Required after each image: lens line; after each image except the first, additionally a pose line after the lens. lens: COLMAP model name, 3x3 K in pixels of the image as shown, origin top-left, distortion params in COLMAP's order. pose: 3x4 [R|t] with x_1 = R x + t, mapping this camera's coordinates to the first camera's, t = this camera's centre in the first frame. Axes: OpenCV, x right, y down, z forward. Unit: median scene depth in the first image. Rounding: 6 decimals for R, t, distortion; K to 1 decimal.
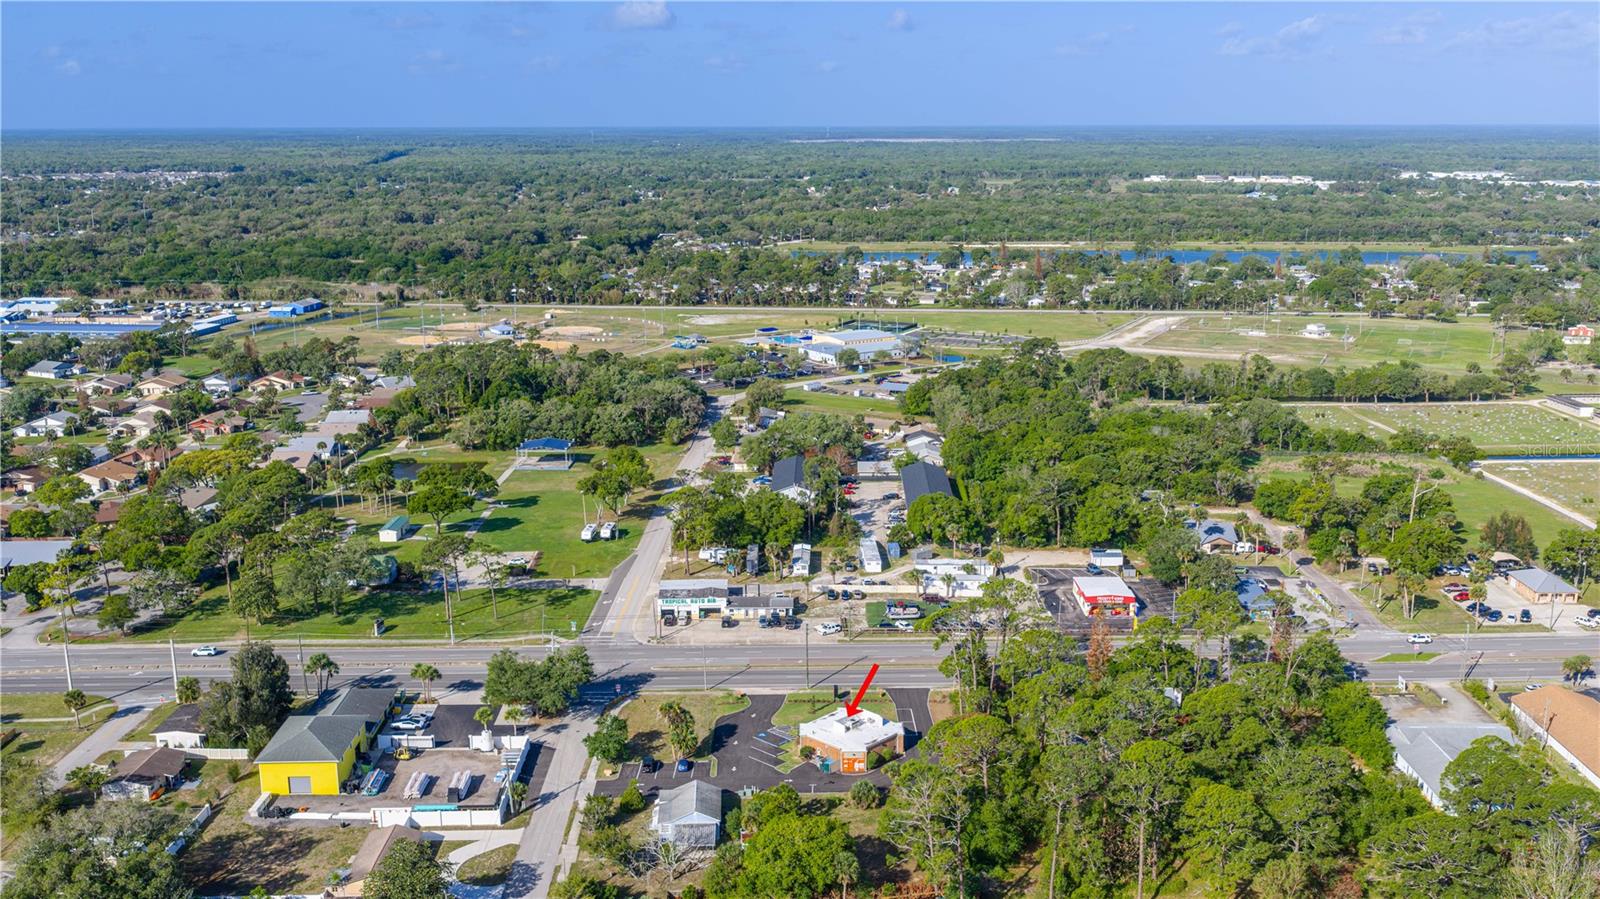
lens RADIAL K [[1418.3, 0, 800.0], [0, 1418.3, 449.5], [0, 0, 1]] dist [0.007219, -0.016648]
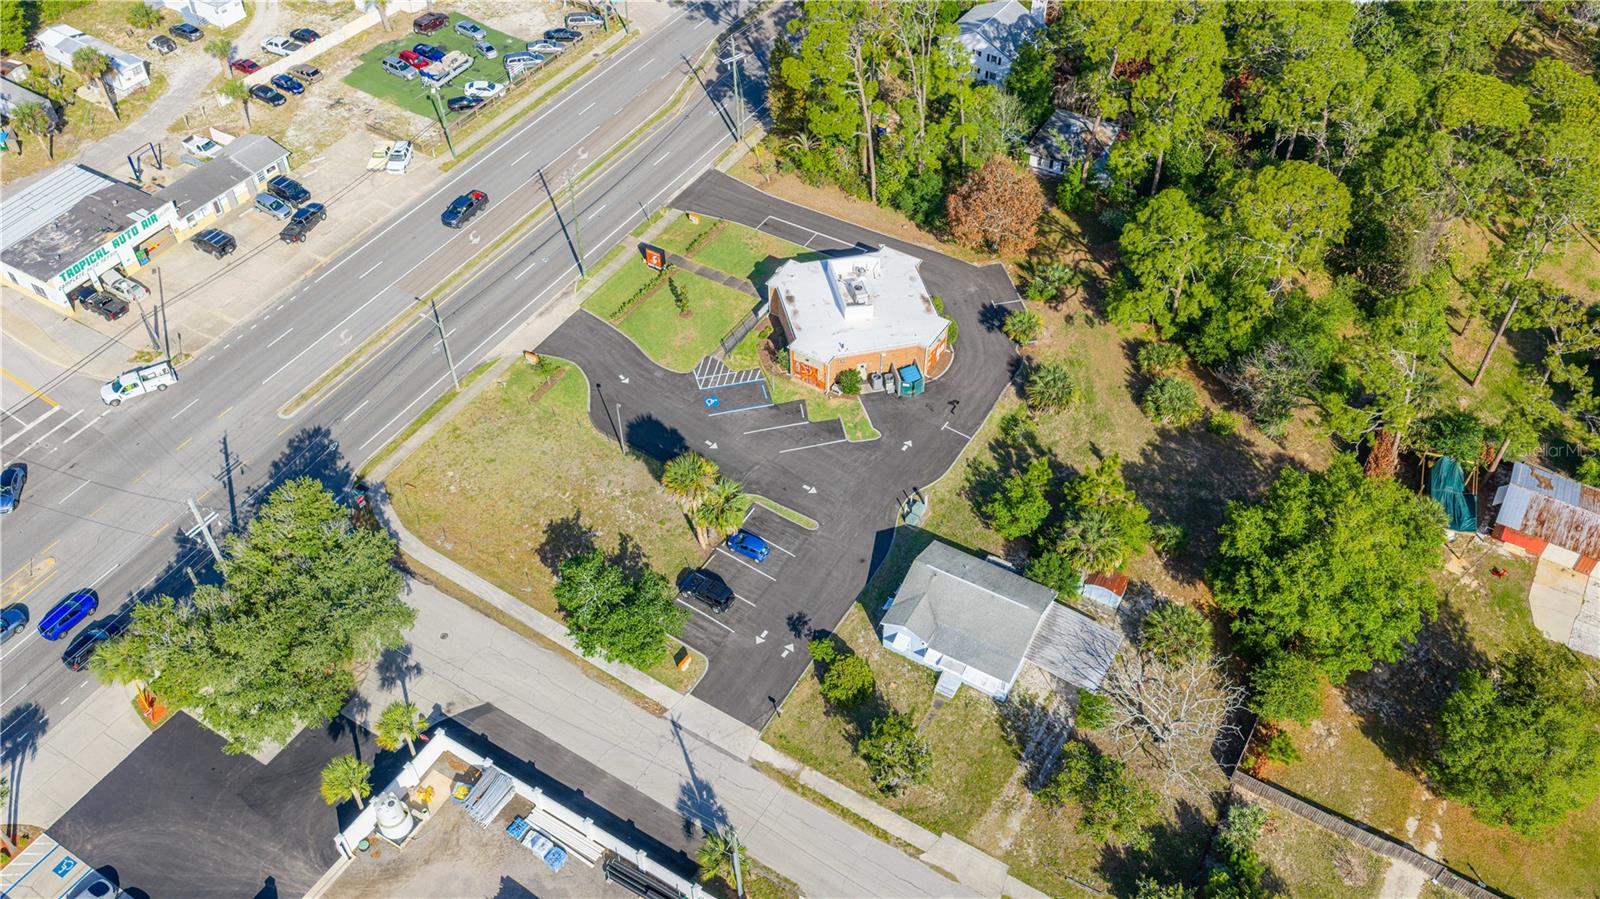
lens RADIAL K [[1321.9, 0, 807.6], [0, 1321.9, 454.3], [0, 0, 1]] dist [0.008188, -0.020588]
pose [[0.536654, -0.603933, 0.589294, -0.297025], [0.182544, 0.764935, 0.617699, -0.076229], [-0.823821, -0.223918, 0.520750, 0.690033]]
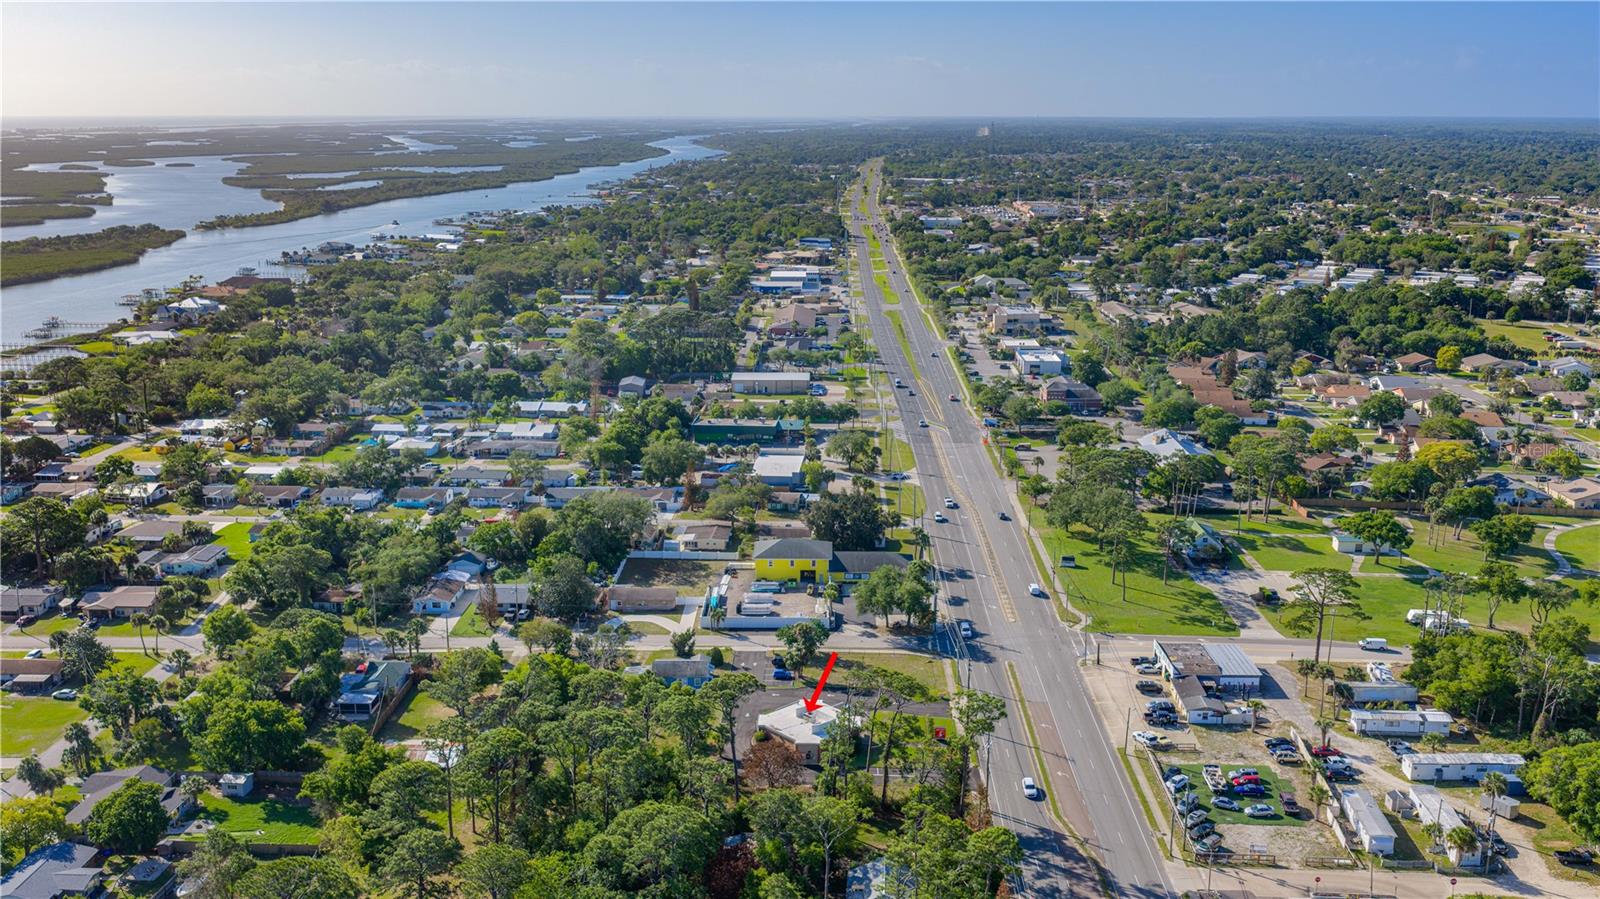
lens RADIAL K [[1418.3, 0, 800.0], [0, 1418.3, 449.5], [0, 0, 1]] dist [0.007219, -0.016648]
pose [[-0.050660, 0.240446, -0.969340, 0.914694], [-0.217858, 0.944552, 0.245683, -0.219696], [0.974665, 0.223625, 0.004532, 0.890167]]
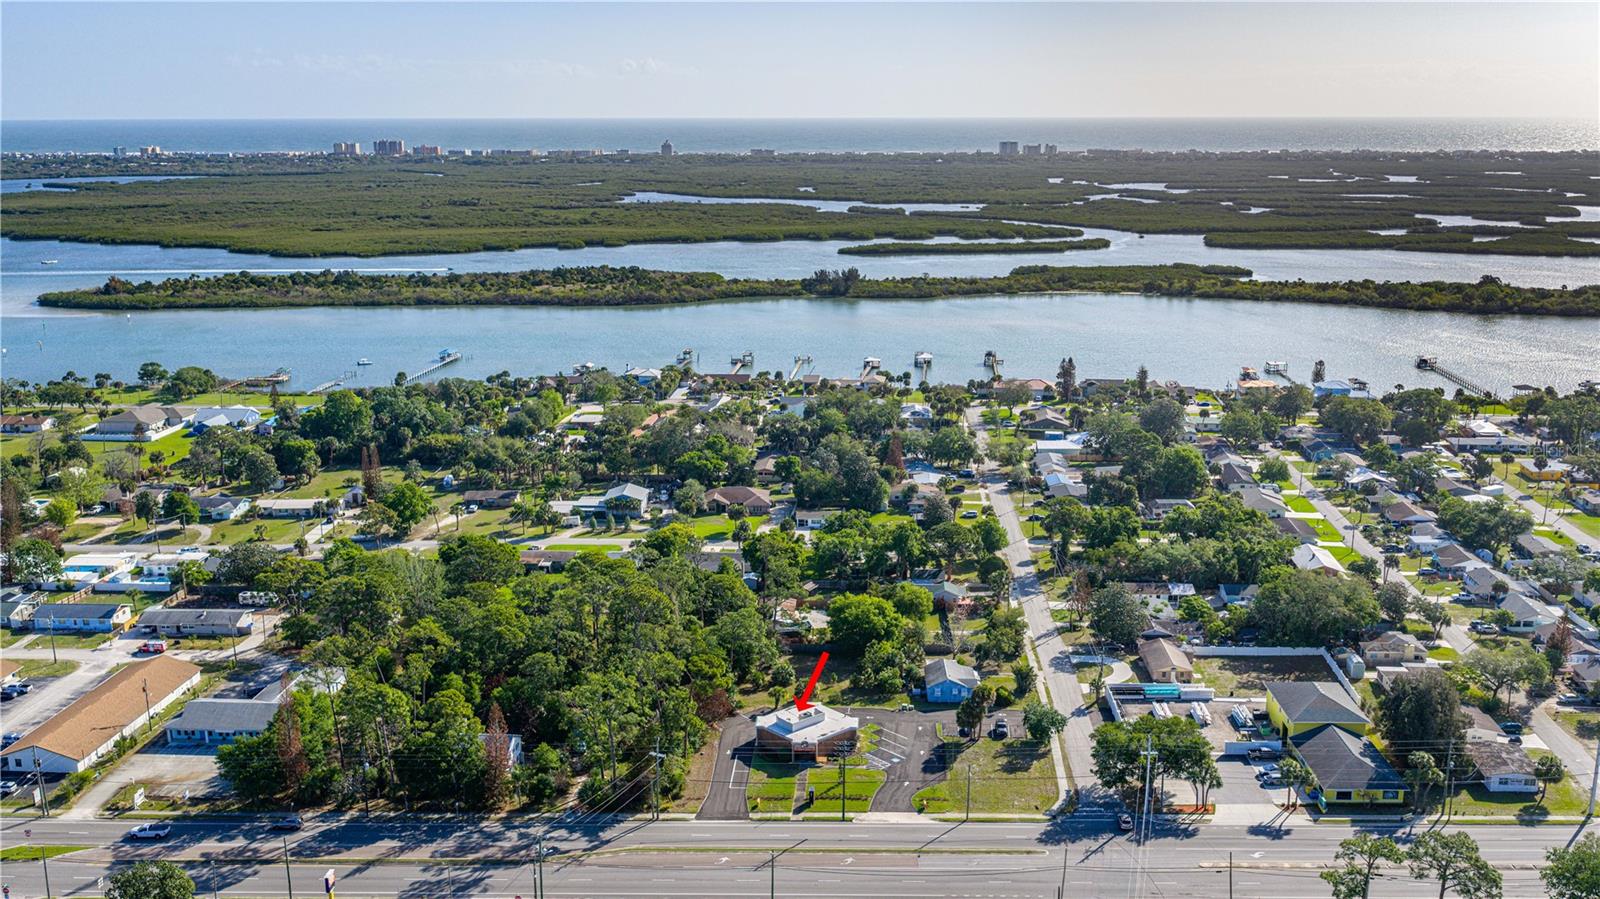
lens RADIAL K [[1482.3, 0, 836.5], [0, 1482.3, 451.4], [0, 0, 1]] dist [0.041666, -0.002830]
pose [[-0.999099, -0.005918, 0.042025, -0.026672], [0.012722, 0.902921, 0.429619, -0.411327], [-0.040487, 0.429766, -0.902032, 1.767312]]
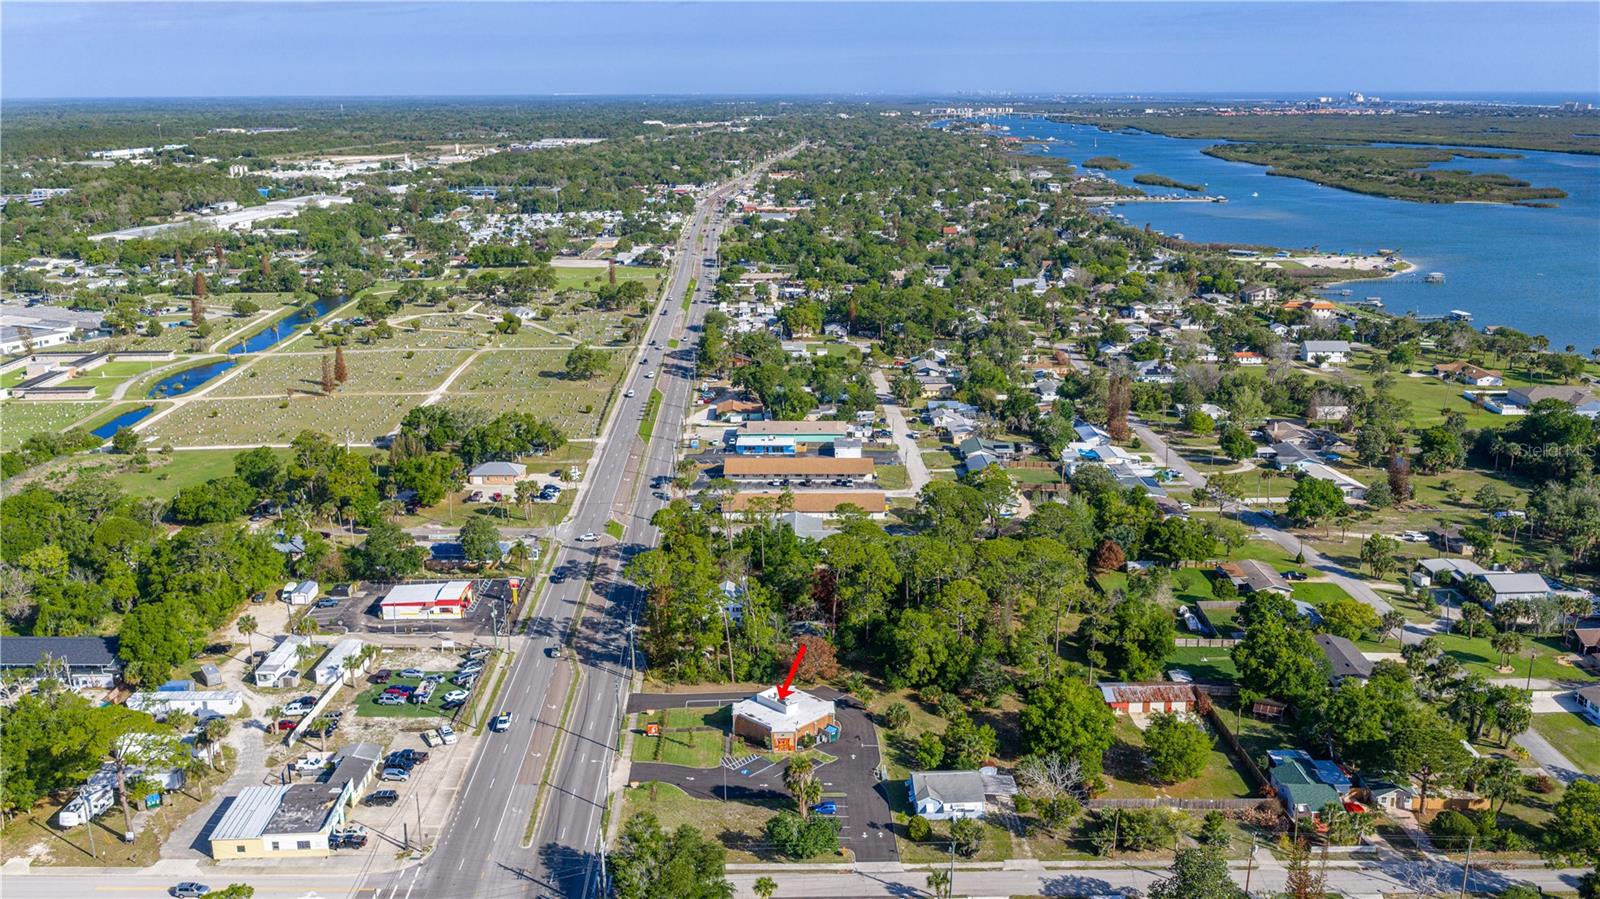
lens RADIAL K [[1362.4, 0, 800.0], [0, 1362.4, 449.5], [0, 0, 1]] dist [0.061331, -0.001998]
pose [[-0.005879, -0.251398, 0.967866, -0.817339], [0.226418, 0.942412, 0.246161, -0.205042], [-0.974012, 0.220589, 0.051381, 0.844369]]
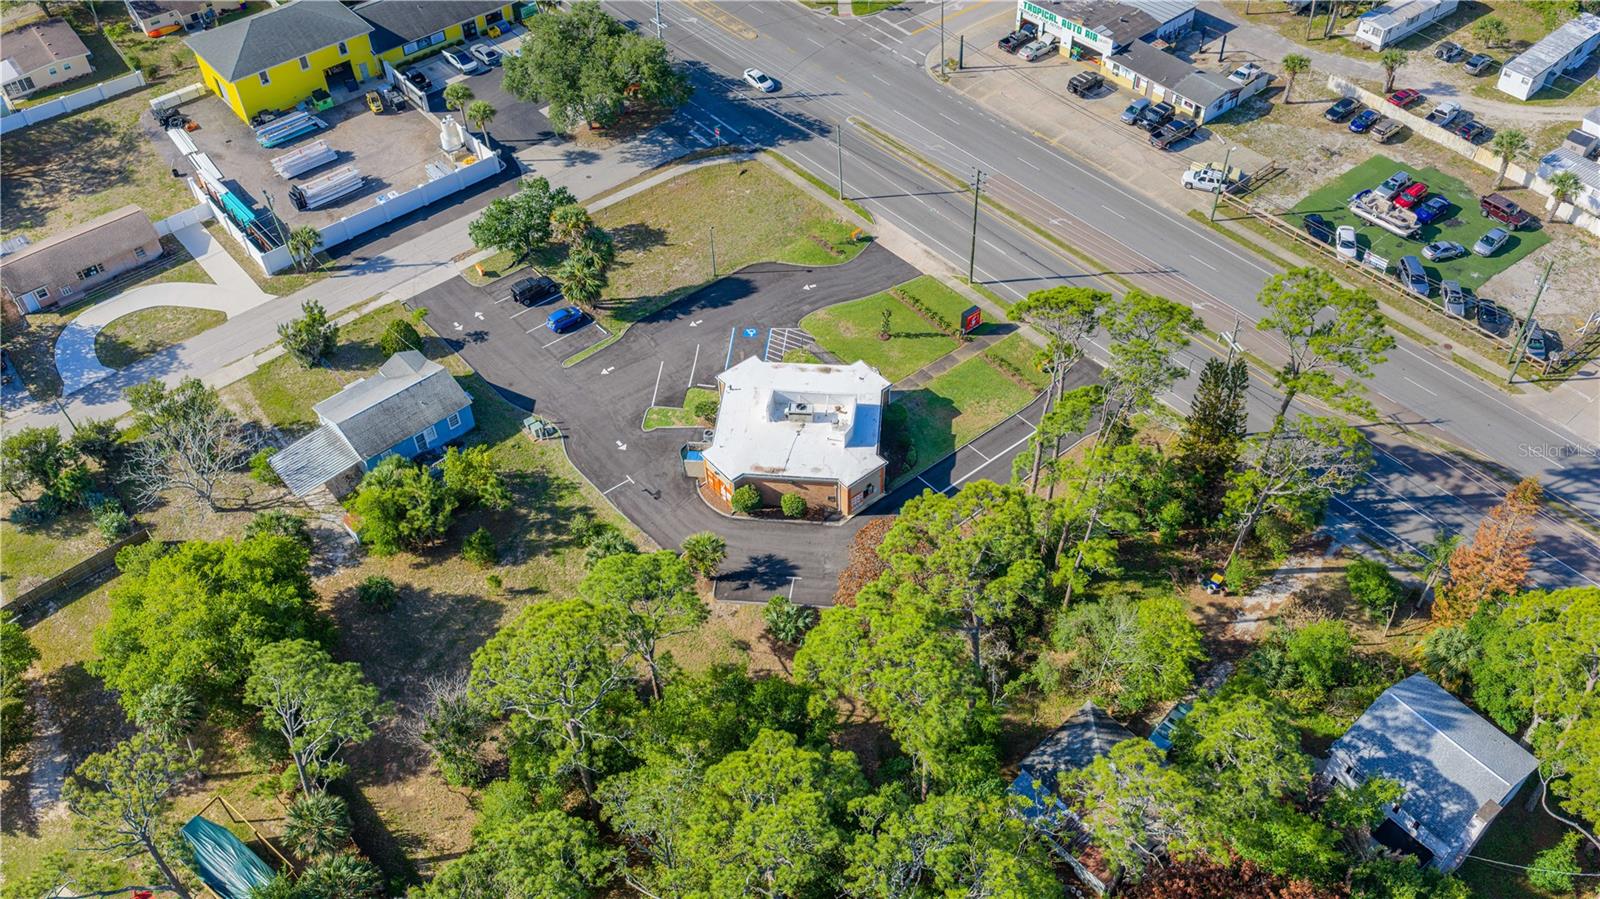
lens RADIAL K [[1321.9, 0, 807.6], [0, 1321.9, 454.3], [0, 0, 1]] dist [0.008188, -0.020588]
pose [[0.629981, 0.550854, -0.547434, 0.282478], [-0.152118, 0.778773, 0.608583, -0.072814], [0.761567, -0.300121, 0.574406, 0.687971]]
